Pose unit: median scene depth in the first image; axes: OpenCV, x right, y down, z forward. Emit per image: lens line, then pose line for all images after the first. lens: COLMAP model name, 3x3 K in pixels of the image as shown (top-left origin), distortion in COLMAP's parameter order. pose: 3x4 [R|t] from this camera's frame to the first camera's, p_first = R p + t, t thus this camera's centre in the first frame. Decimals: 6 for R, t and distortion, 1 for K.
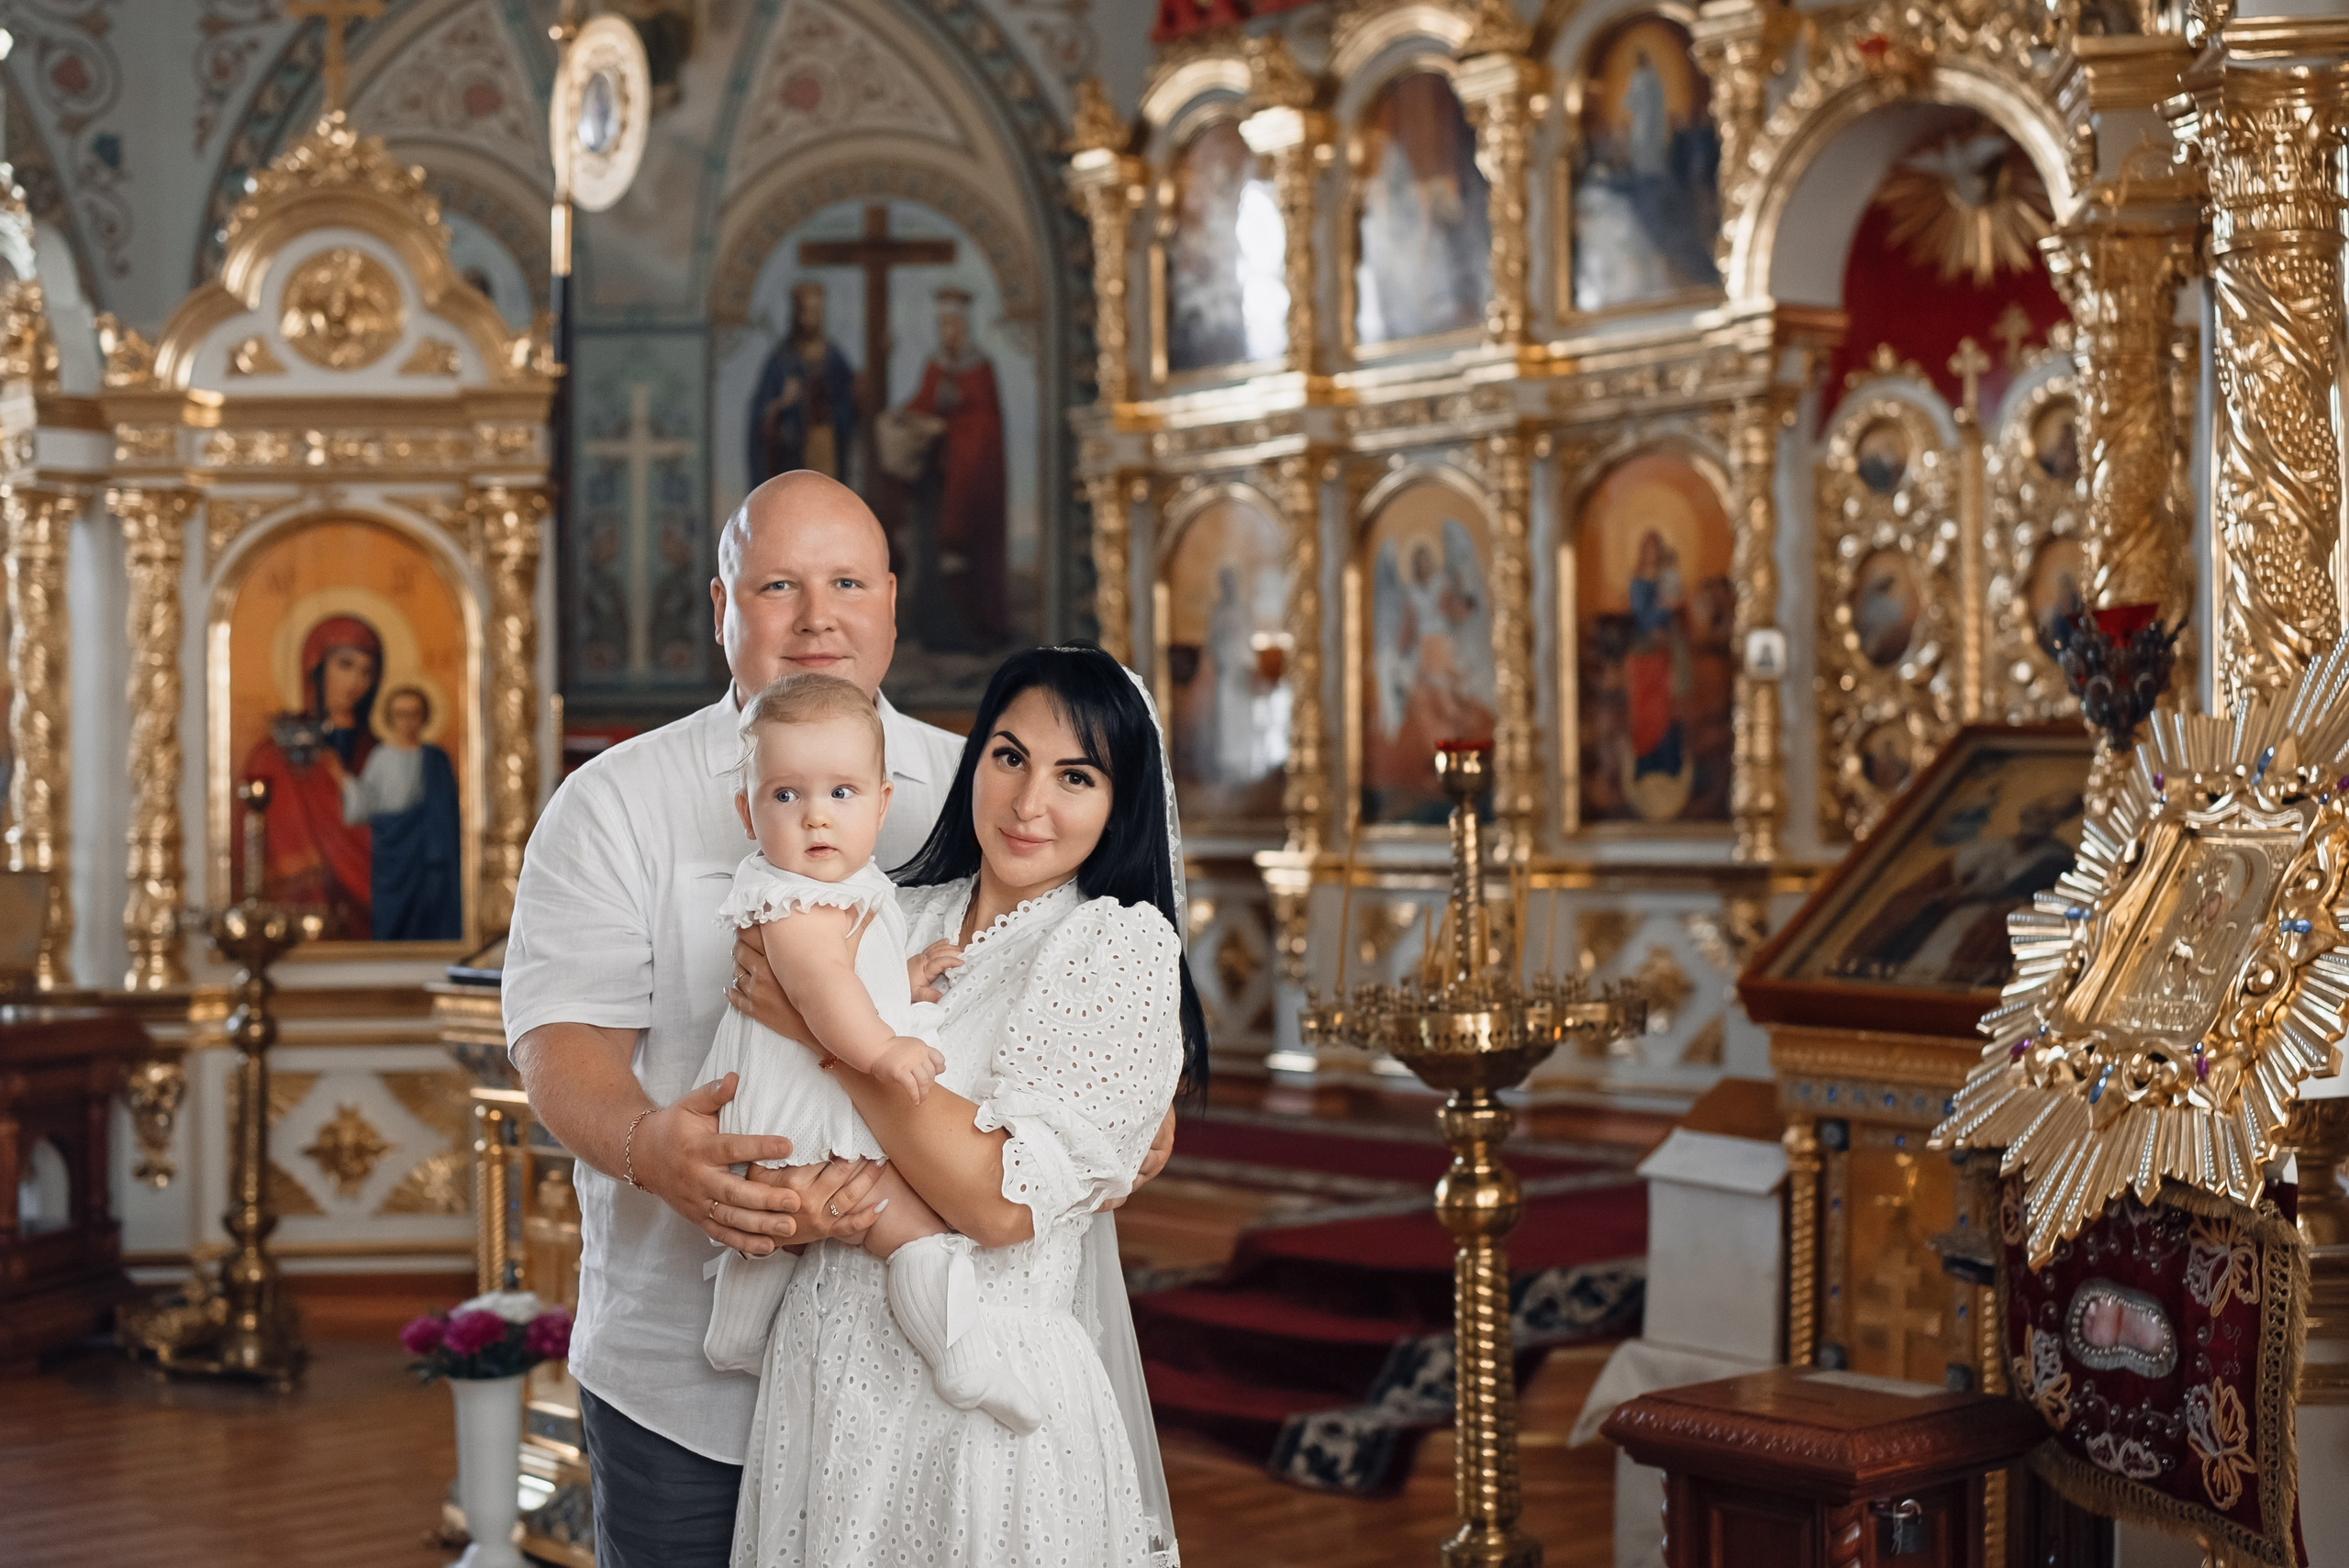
lens RADIAL K [[3205.5, 0, 1174.5], [0, 3205.5, 784.0], [0, 0, 1]] dist [0.086942, -0.028875]
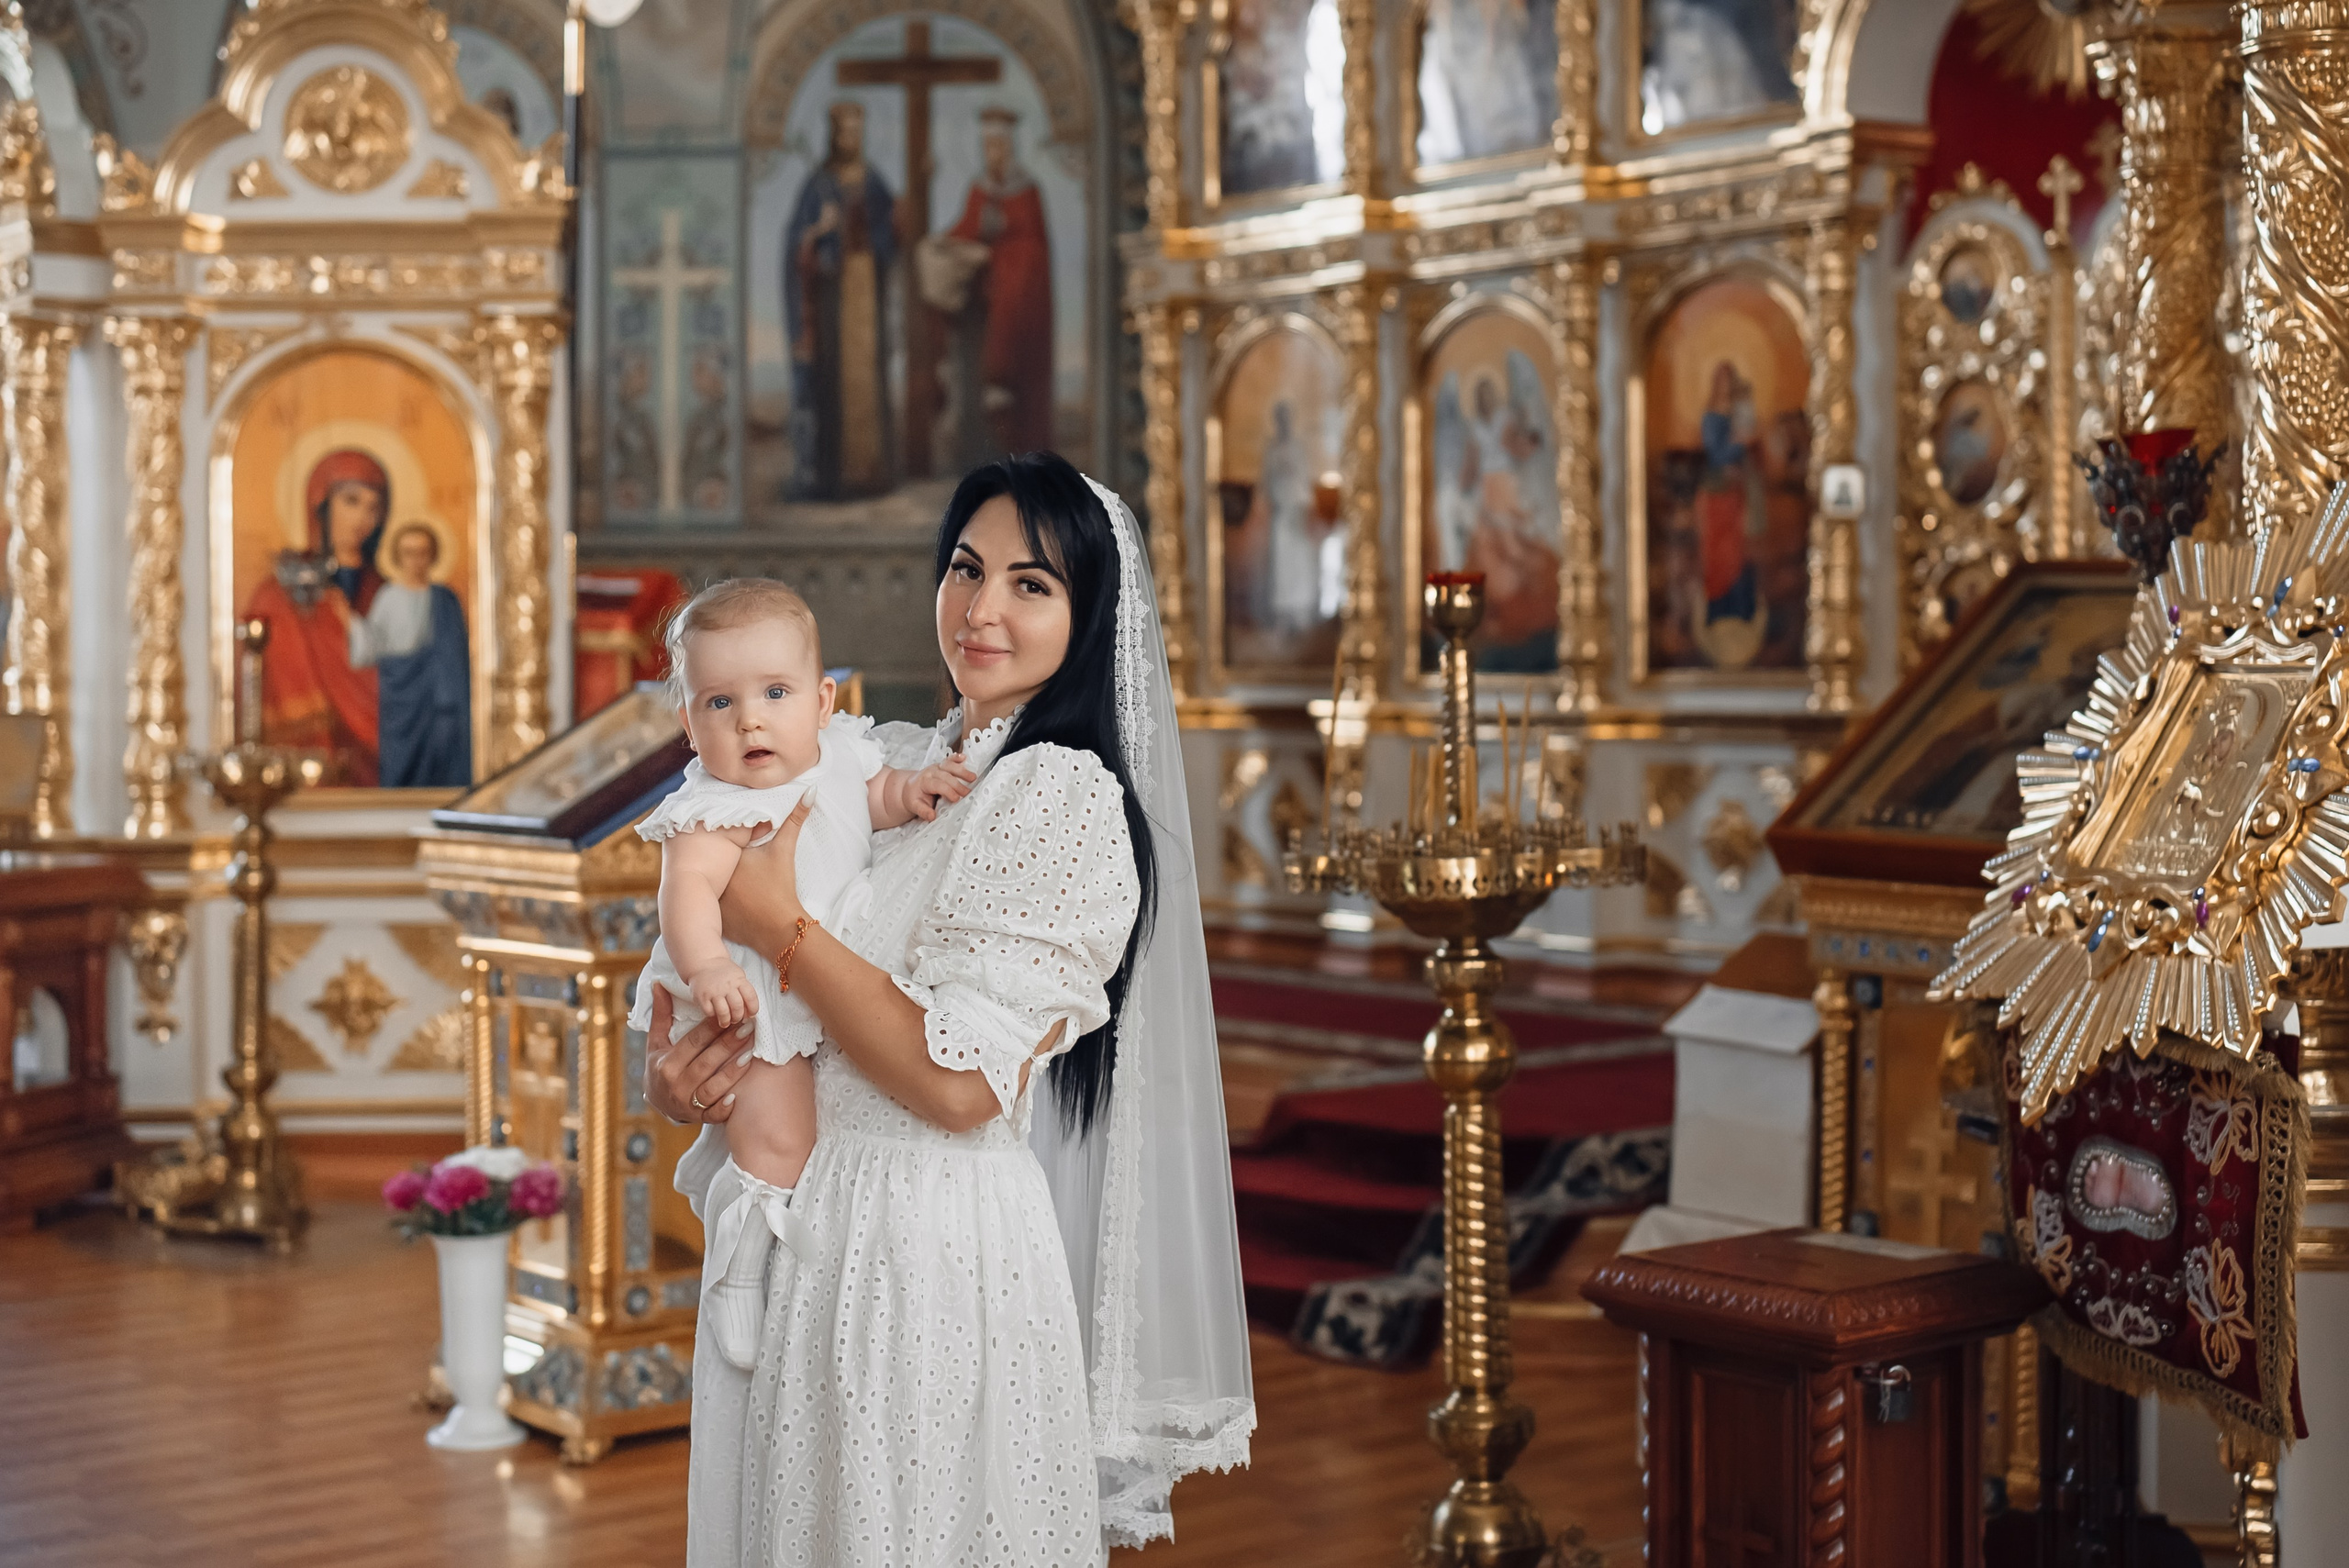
lens RADIAL K [[3366.1, 0, 1165.1], [0, 3366.1, 698.2], [0, 0, 1]] dist [0.086087, -0.031997]
pose [[0.999470, 0.003071, -0.032412, 0.018264], [-0.002479, 0.999830, 0.018274, 0.002797], [0.032463, -0.018184, 0.999308, -0.001518]]
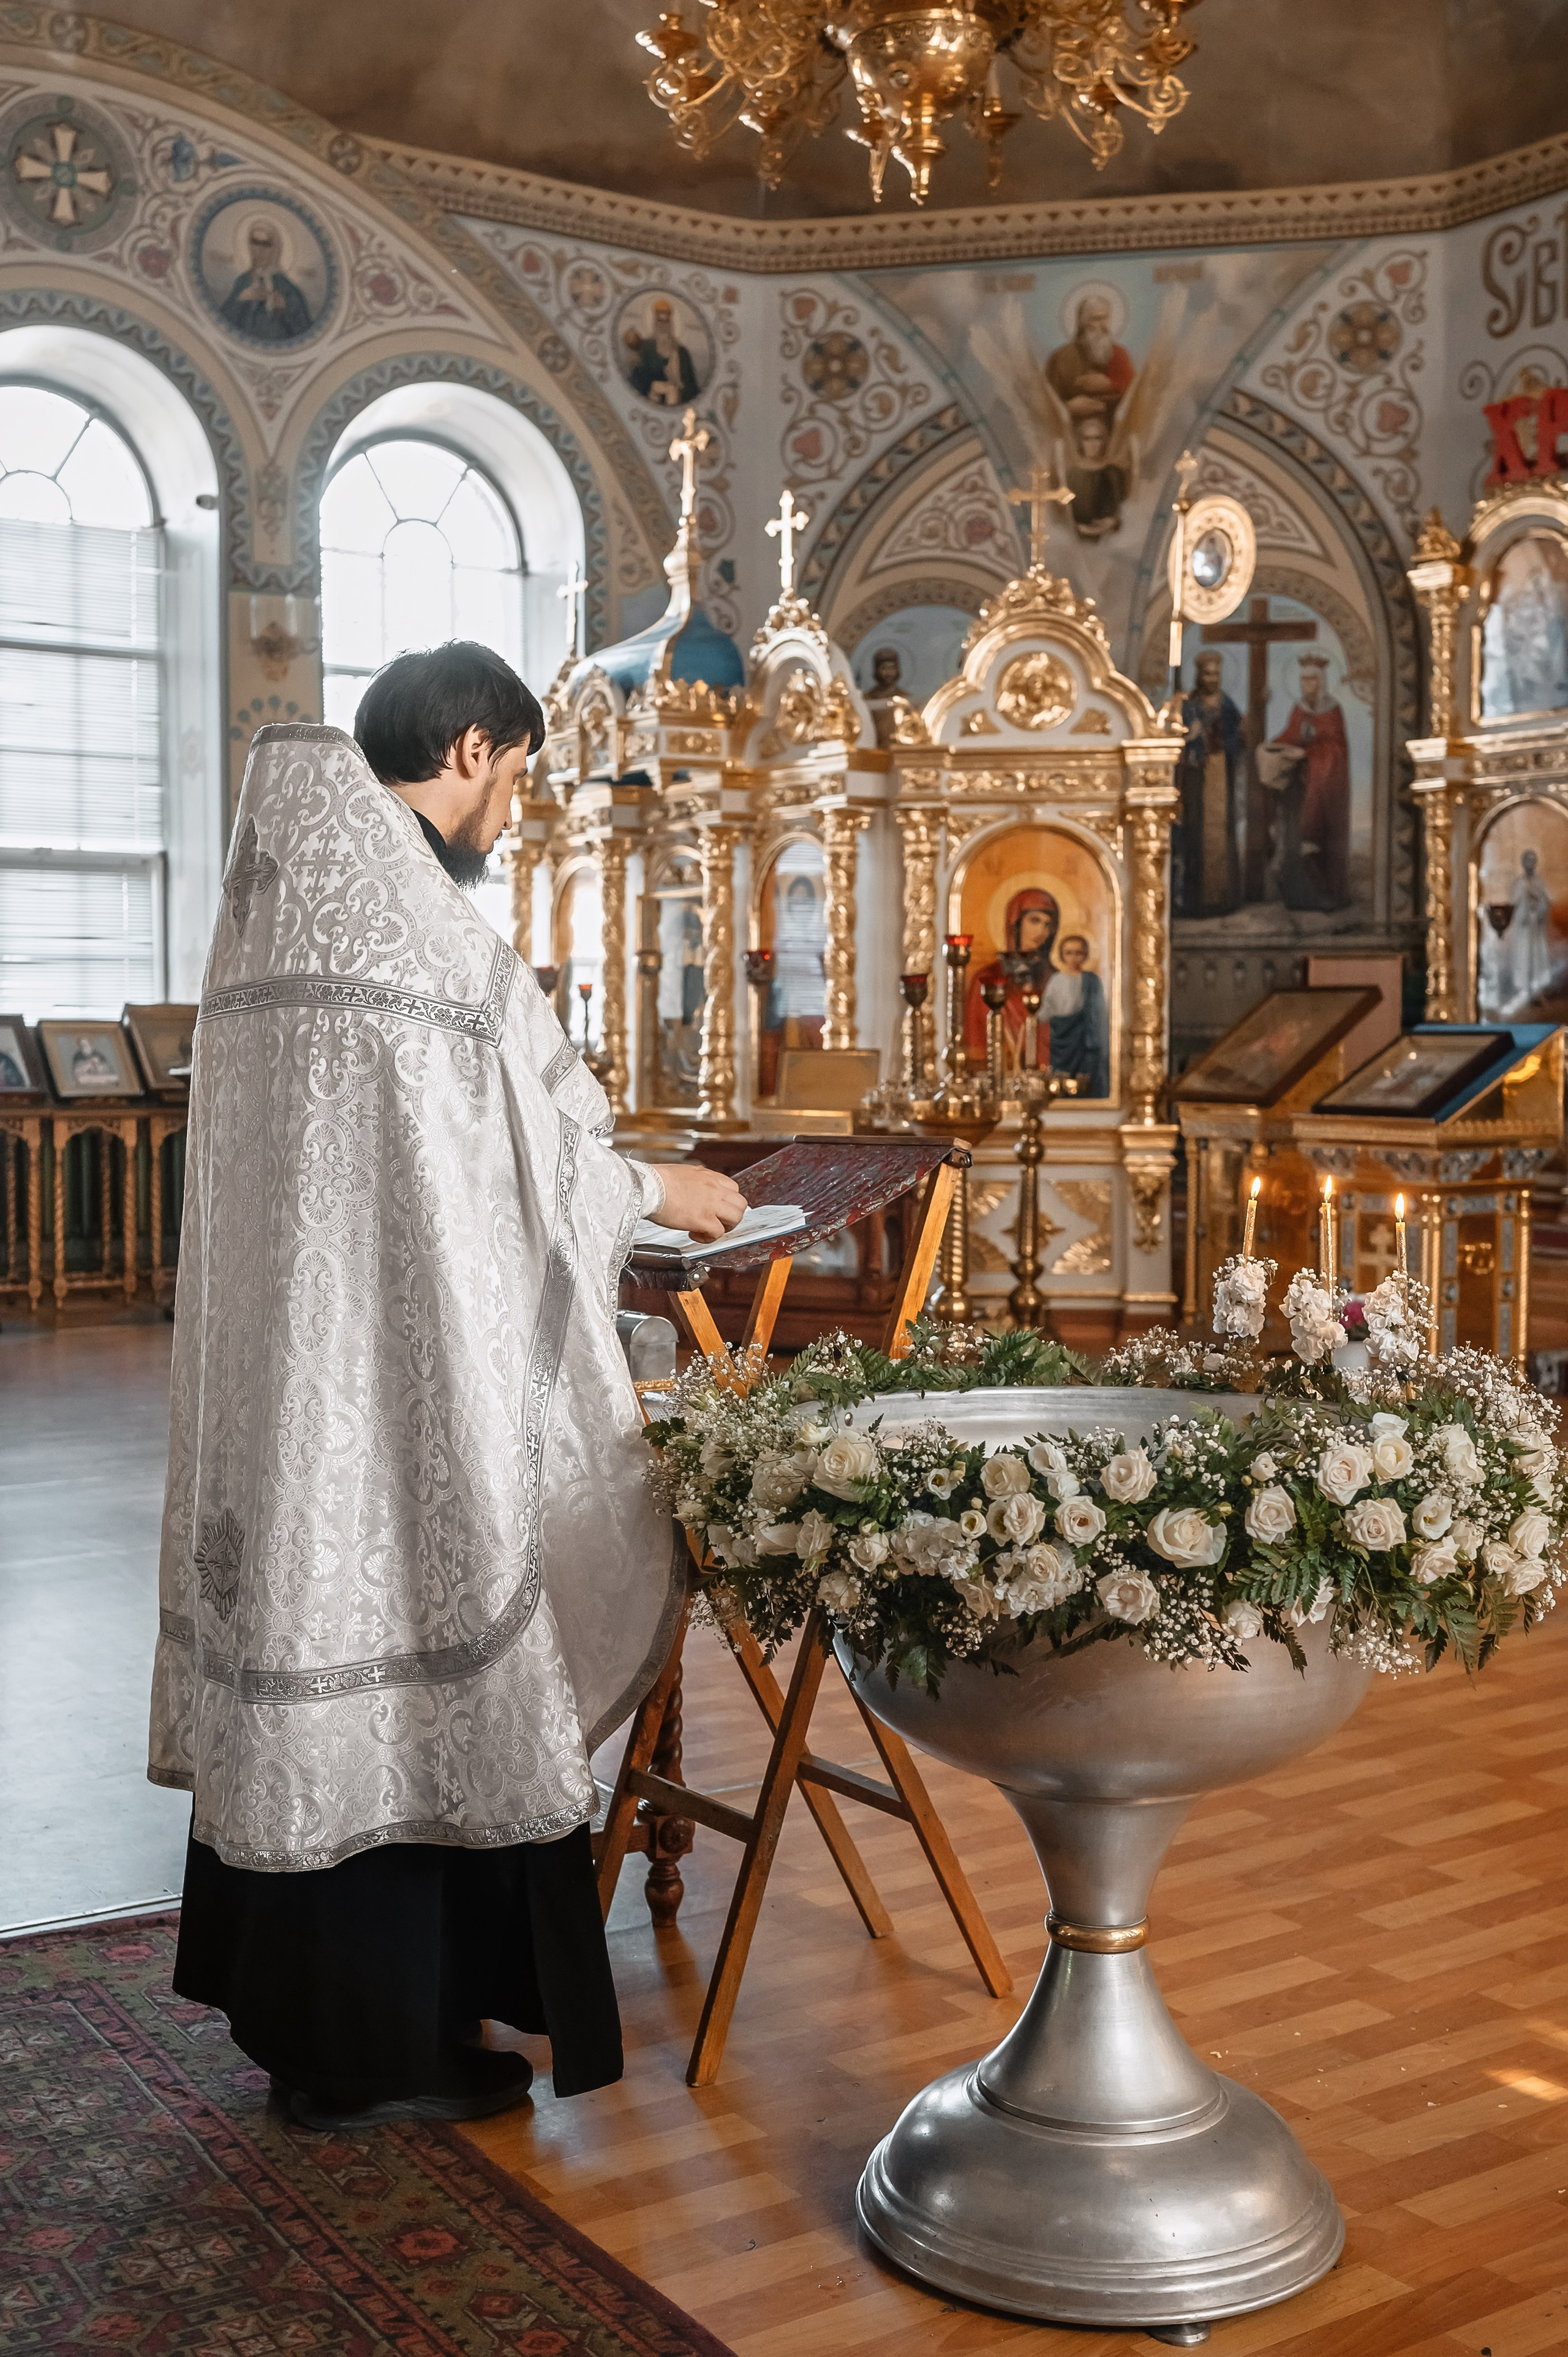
lens RADIAL K [[2605.3, 0, 728.8], [0, 2605.3, 1183.9], [0, 0, 1]] dist [0.013782, -0.006947]
pose [[0.993547, 0.012105, -0.112777, -0.260945], [-0.004518, 0.997724, 0.067283, 0.005711], [0.113335, -0.066339, 0.991340, -0.275196]]
